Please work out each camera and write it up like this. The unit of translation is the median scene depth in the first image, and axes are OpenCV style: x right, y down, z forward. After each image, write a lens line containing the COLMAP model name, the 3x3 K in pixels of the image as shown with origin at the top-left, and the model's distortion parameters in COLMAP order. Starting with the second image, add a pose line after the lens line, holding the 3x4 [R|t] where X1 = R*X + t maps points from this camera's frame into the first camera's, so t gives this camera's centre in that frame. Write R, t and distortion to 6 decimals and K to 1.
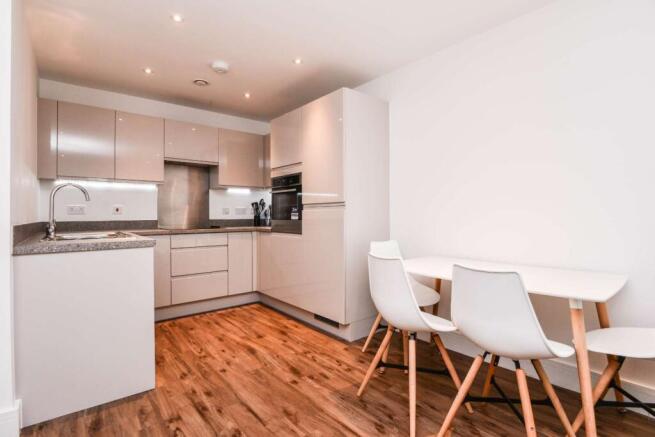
lens RADIAL K [[322.4, 0, 327.0], [0, 322.4, 216.9], [0, 0, 1]] dist [-0.022056, 0.000199]
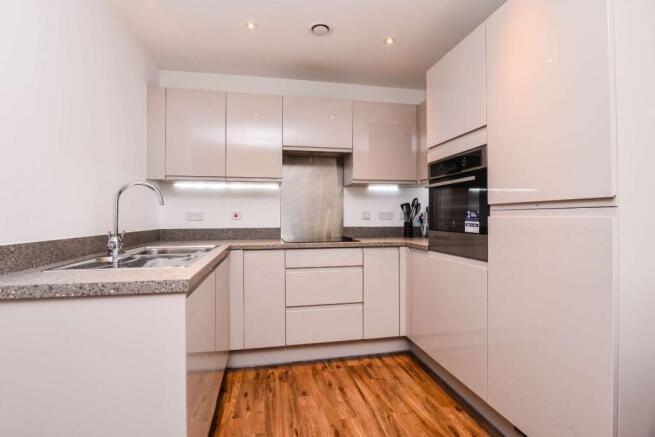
lens RADIAL K [[322.4, 0, 325.9], [0, 322.4, 215.8], [0, 0, 1]] dist [-0.022056, 0.000199]
pose [[0.883185, -0.001190, -0.469023, -0.056659], [-0.002530, 0.999970, -0.007300, -0.014368], [0.469018, 0.007634, 0.883156, 0.356575]]
